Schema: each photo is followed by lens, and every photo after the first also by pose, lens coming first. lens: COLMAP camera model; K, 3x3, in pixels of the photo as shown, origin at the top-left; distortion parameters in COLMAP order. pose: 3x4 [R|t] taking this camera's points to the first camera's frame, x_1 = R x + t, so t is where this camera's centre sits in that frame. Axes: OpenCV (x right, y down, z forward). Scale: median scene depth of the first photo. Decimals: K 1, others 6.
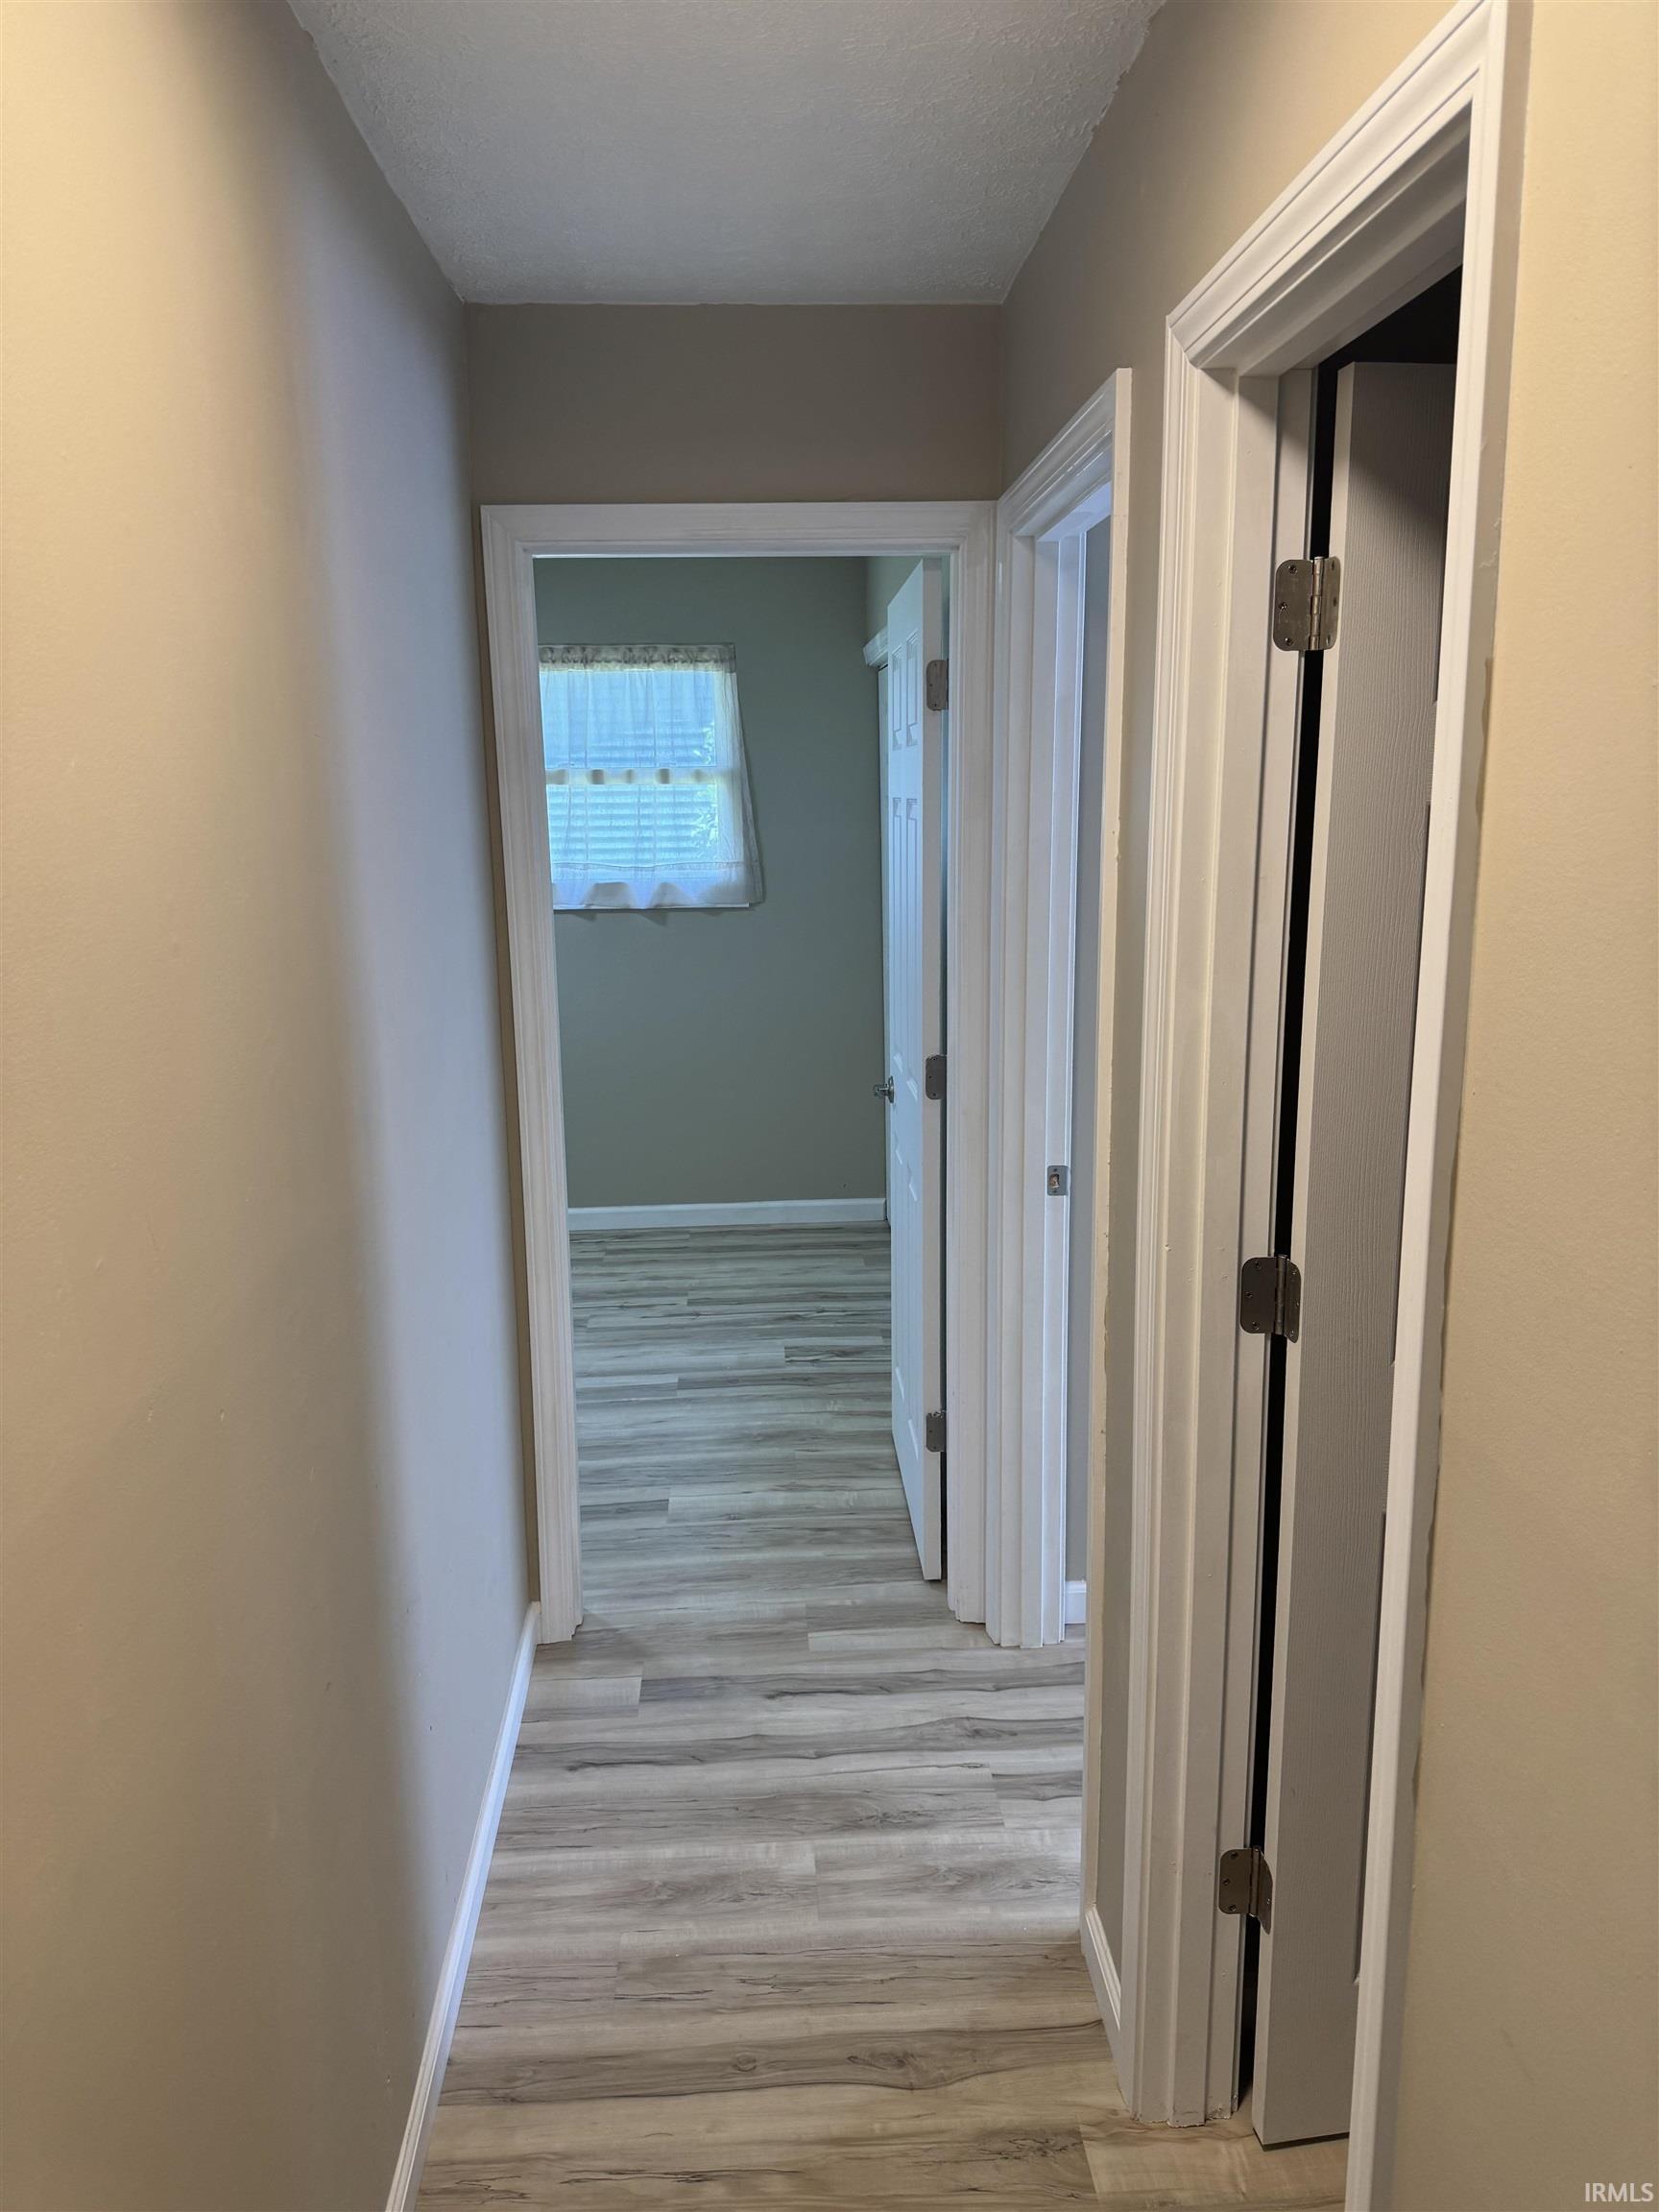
lens RADIAL K [[1564.3, 0, 841.6], [0, 1564.3, 1123.2], [0, 0, 1]] dist [0.021438, -0.031612]
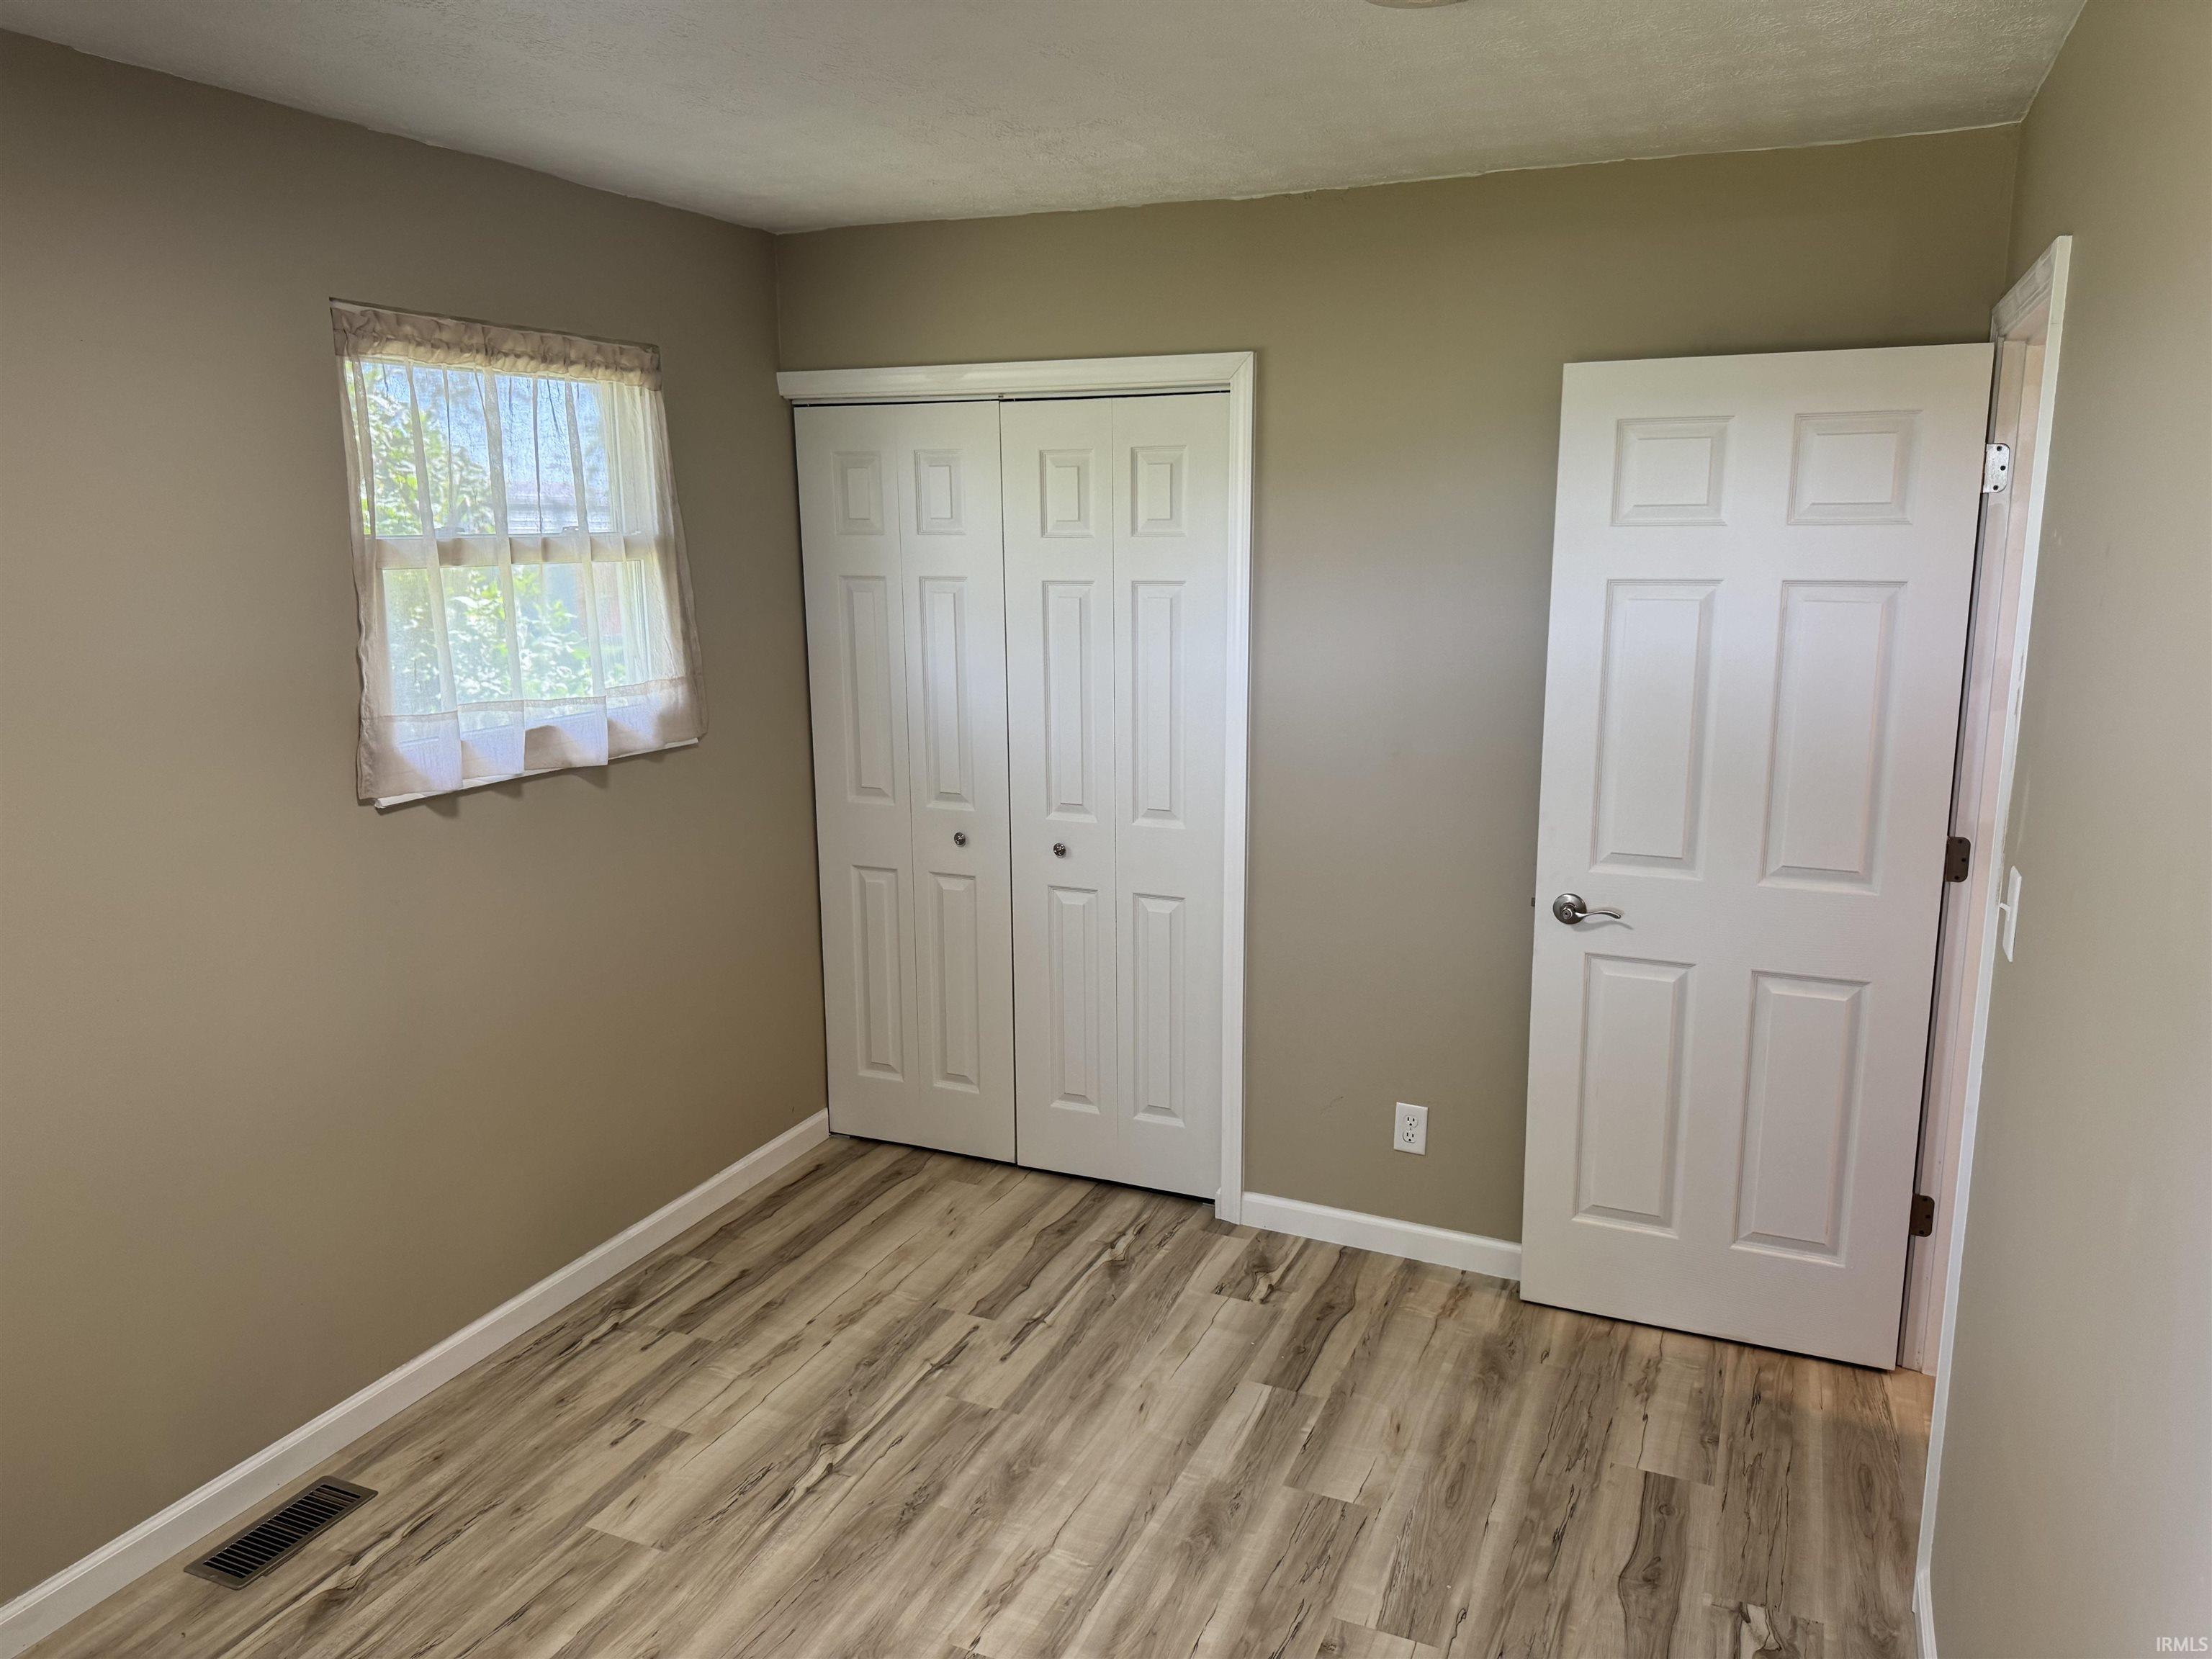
lens RADIAL K [[1564.3, 0, 1107.2], [0, 1564.3, 817.0], [0, 0, 1]] dist [0.021438, -0.031612]
pose [[0.468352, -0.158254, 0.869254, -0.587802], [0.197883, 0.977624, 0.071365, -0.125805], [-0.861097, 0.138586, 0.489188, 0.554233]]
